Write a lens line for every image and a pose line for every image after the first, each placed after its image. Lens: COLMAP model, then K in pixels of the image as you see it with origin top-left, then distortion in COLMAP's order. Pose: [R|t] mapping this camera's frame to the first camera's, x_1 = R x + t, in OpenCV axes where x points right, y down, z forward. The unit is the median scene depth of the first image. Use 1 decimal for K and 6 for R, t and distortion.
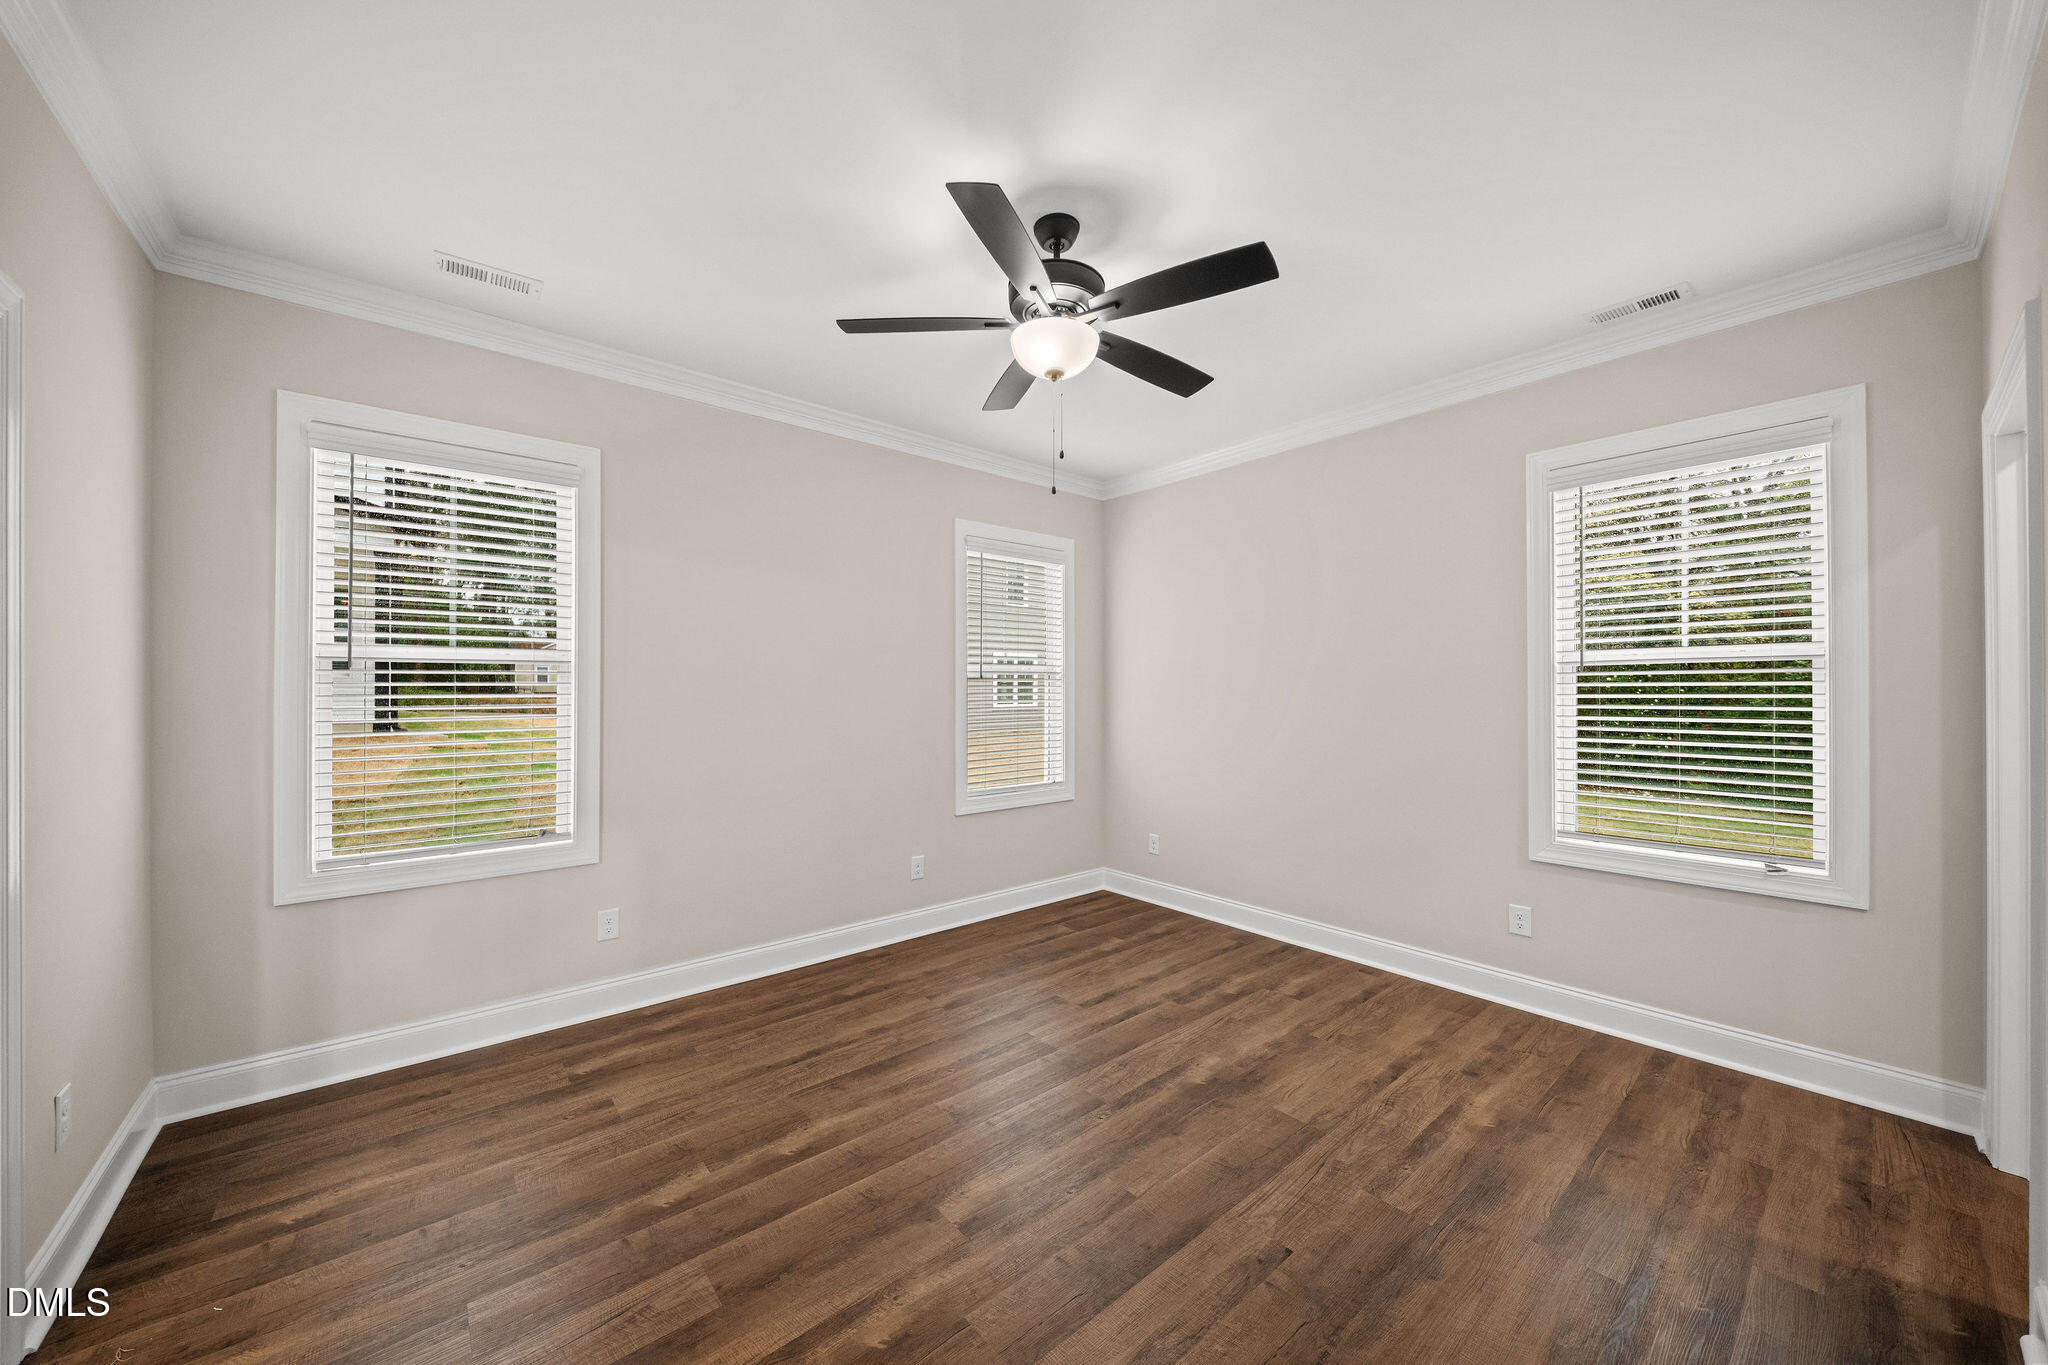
lens RADIAL K [[728.9, 0, 1023.2], [0, 728.9, 693.5], [0, 0, 1]] dist [-0.000266, -0.000109]
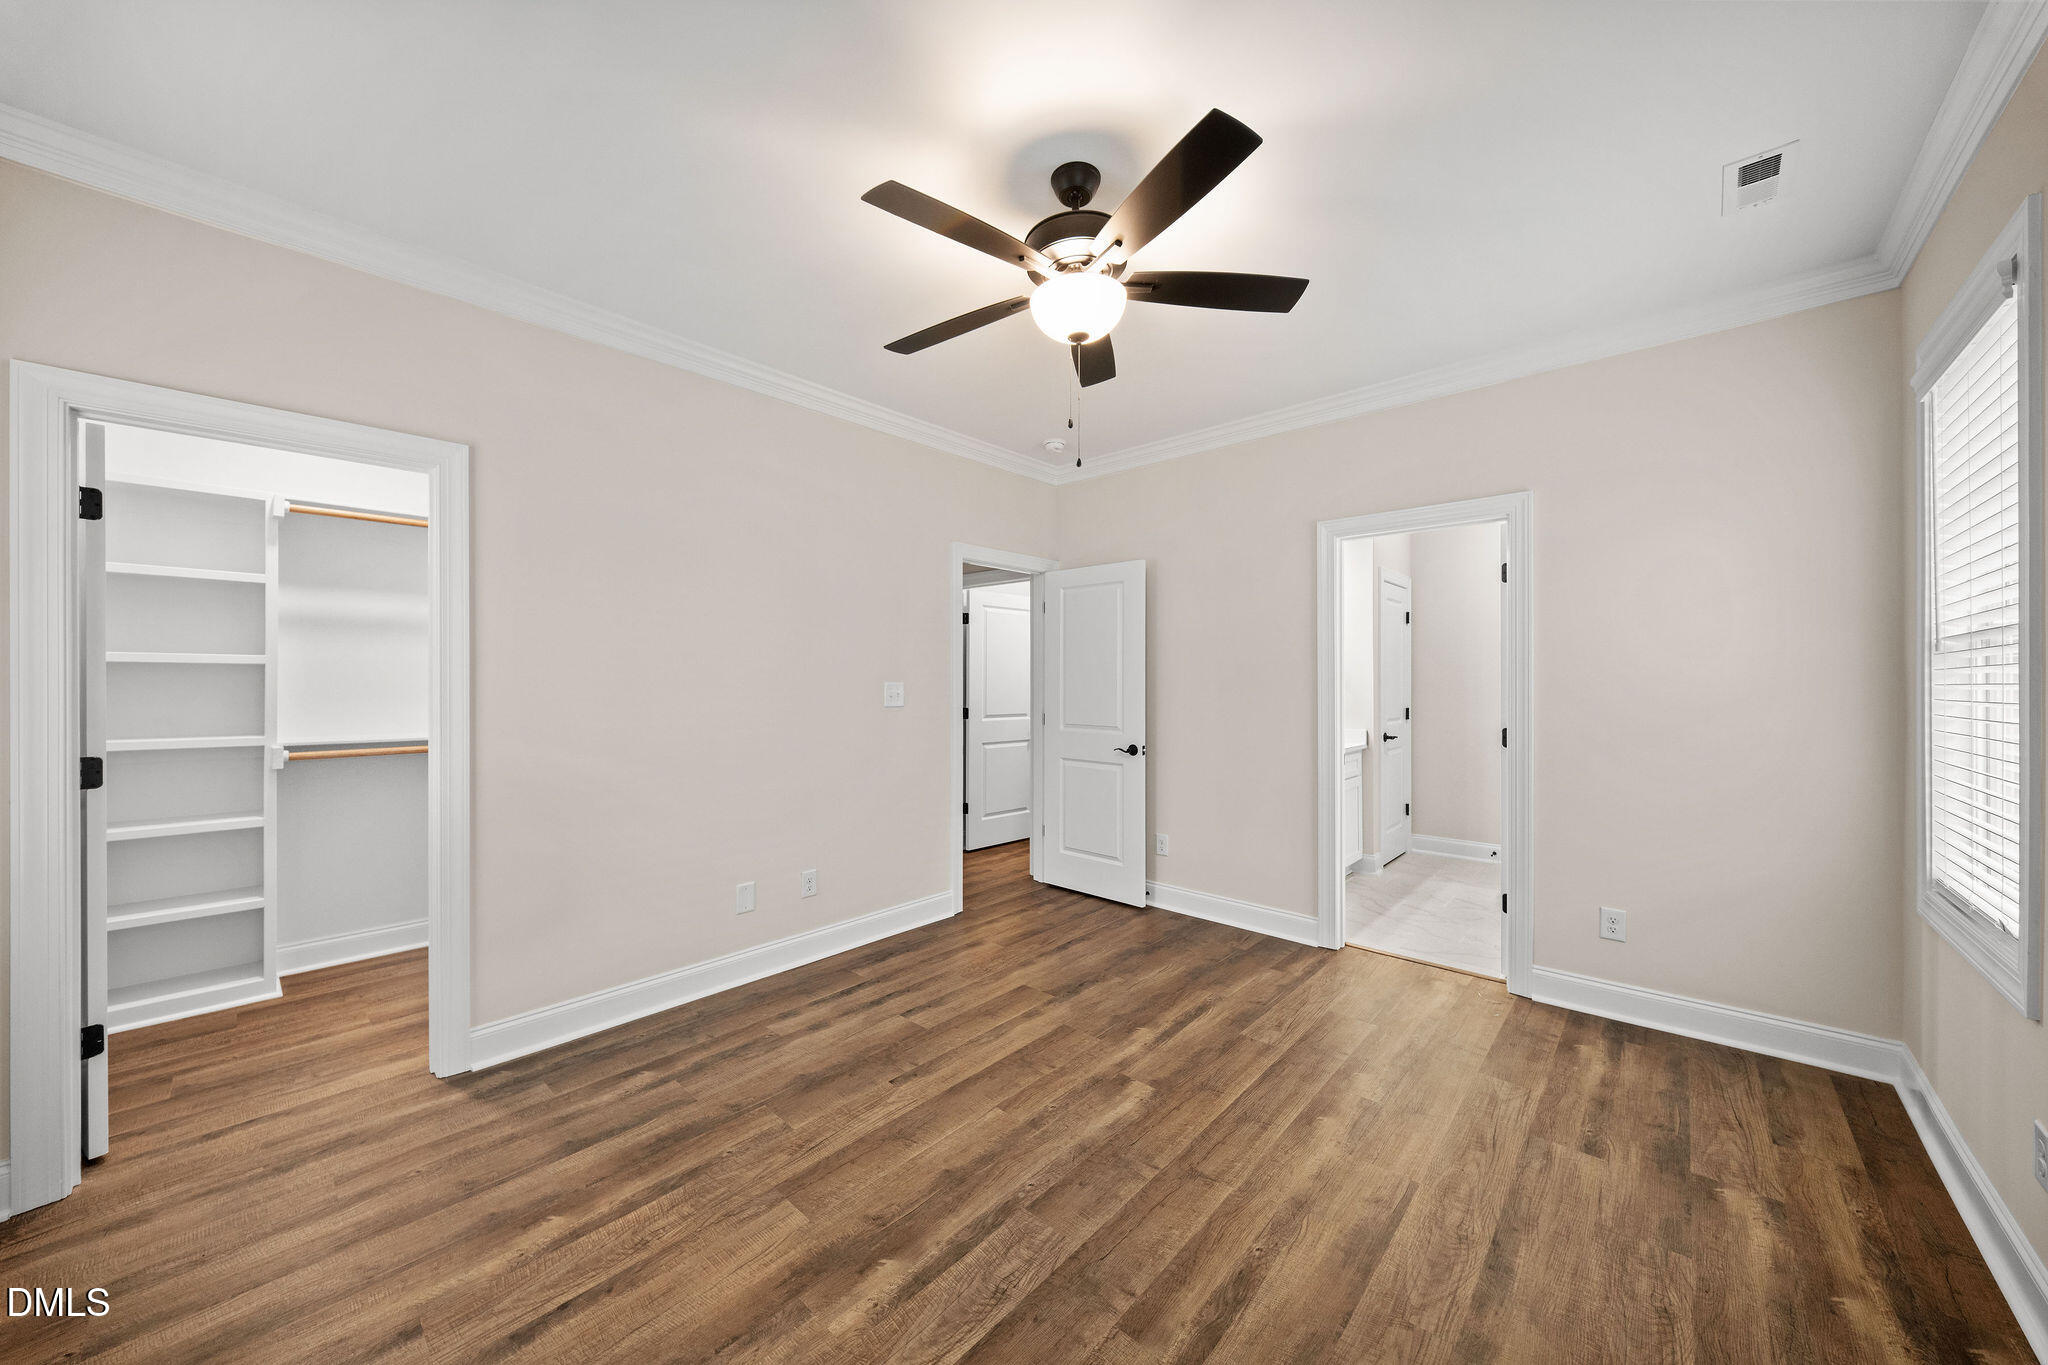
lens RADIAL K [[728.9, 0, 1023.2], [0, 728.9, 693.5], [0, 0, 1]] dist [-0.000266, -0.000109]
pose [[-0.991338, -0.000450, -0.131336, 0.255742], [-0.002277, 0.999903, 0.013762, 0.002918], [0.131317, 0.013942, -0.991242, 2.064572]]
